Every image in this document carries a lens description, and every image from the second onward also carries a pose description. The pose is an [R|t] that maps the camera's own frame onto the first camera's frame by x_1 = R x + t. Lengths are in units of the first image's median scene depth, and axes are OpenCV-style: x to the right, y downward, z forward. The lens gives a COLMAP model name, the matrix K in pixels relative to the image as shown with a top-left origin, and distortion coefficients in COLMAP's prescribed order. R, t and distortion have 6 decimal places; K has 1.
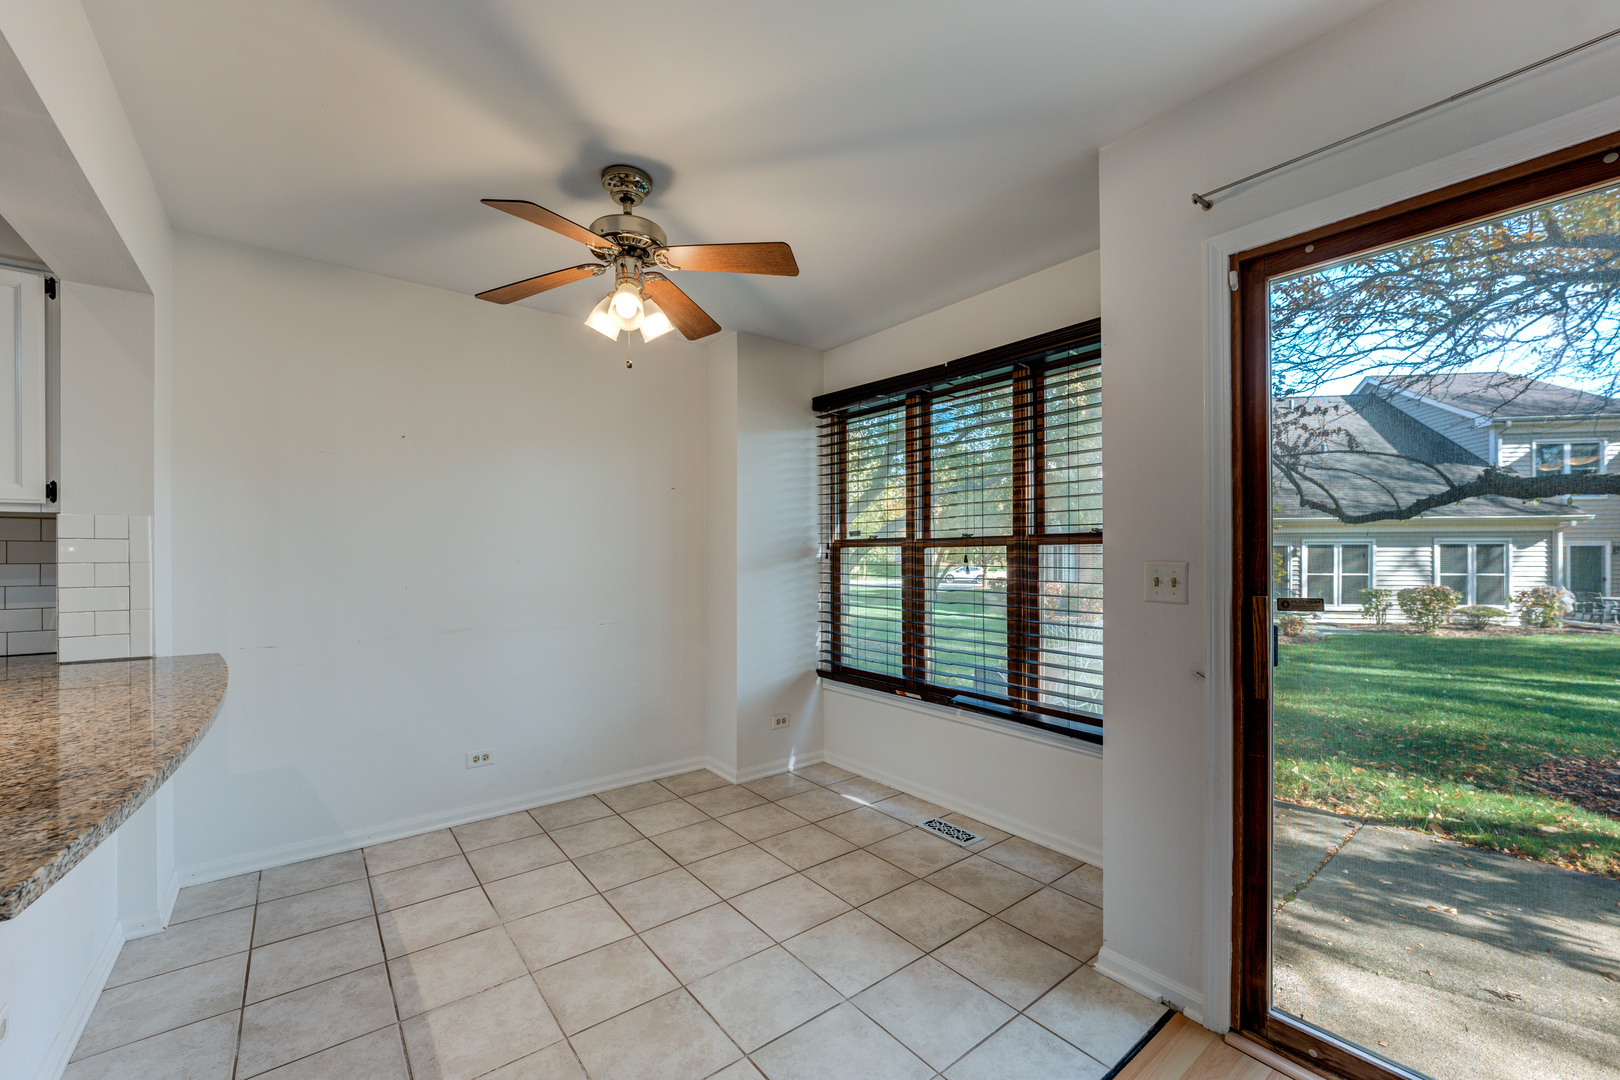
lens RADIAL K [[660.9, 0, 813.1], [0, 660.9, 559.7], [0, 0, 1]] dist [-0.013742, 0.000436]
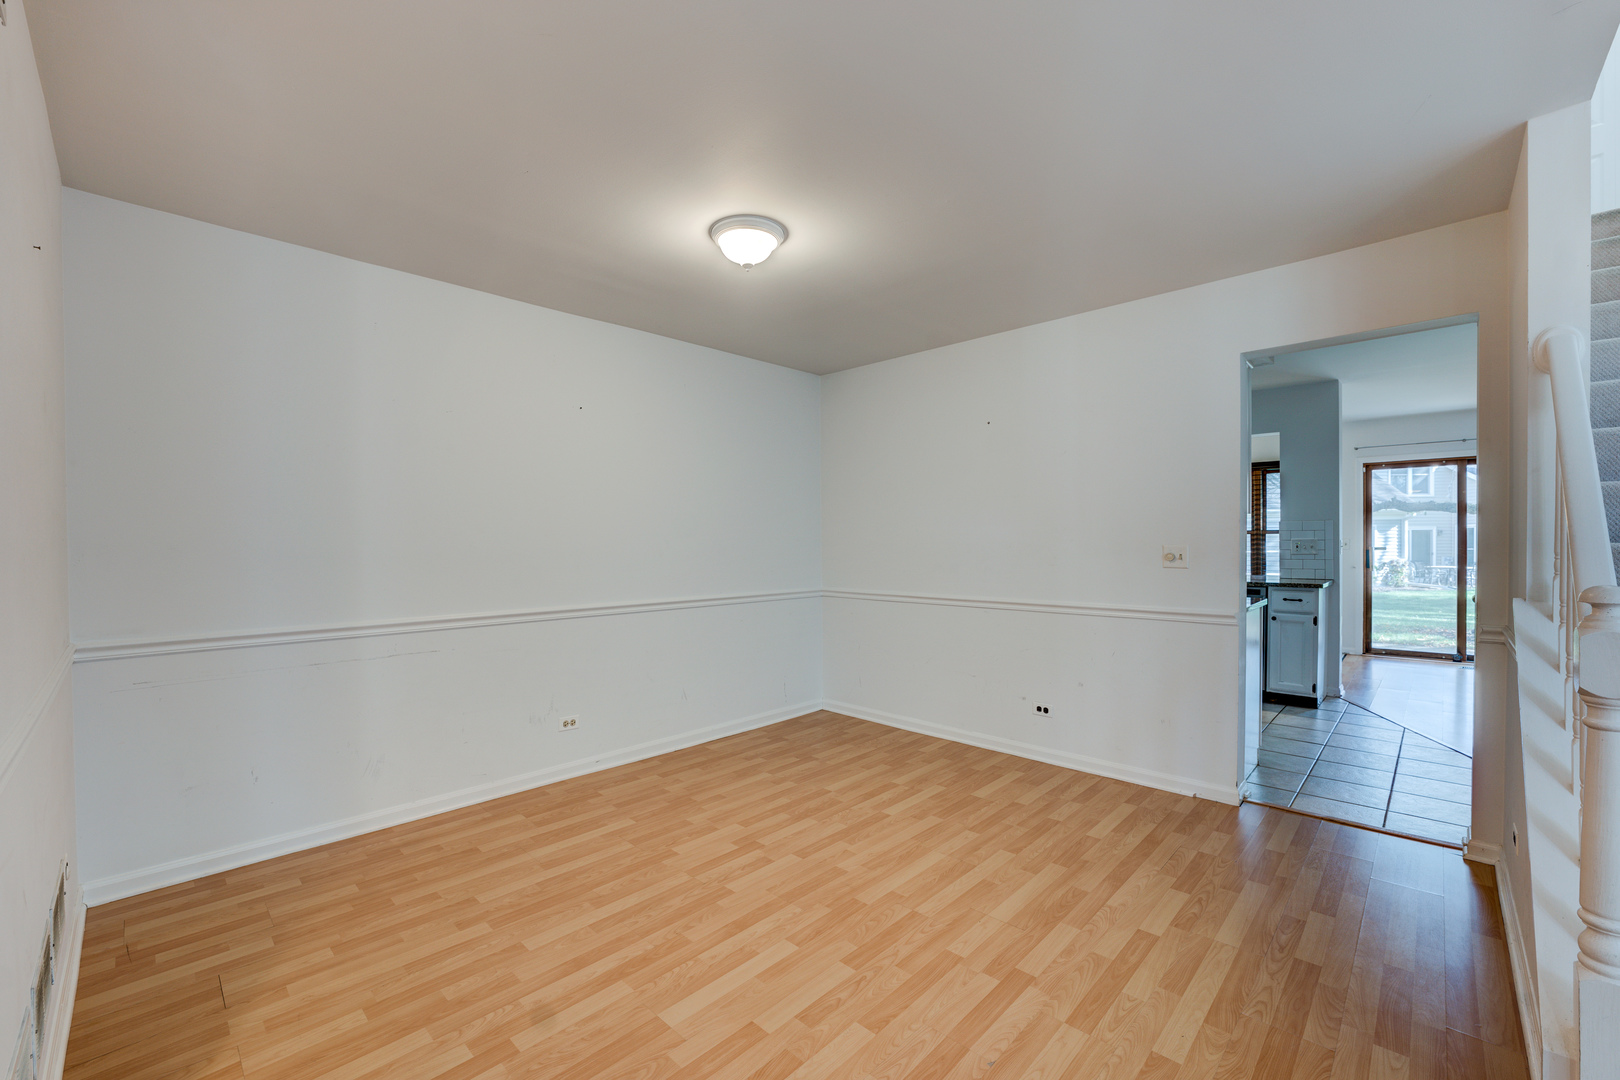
lens RADIAL K [[661.0, 0, 815.6], [0, 661.0, 544.5], [0, 0, 1]] dist [-0.019646, 0.000253]
pose [[0.991730, -0.006072, 0.128199, -1.430094], [0.005992, 0.999982, 0.001009, 0.005809], [-0.128203, -0.000233, 0.991748, -1.129150]]
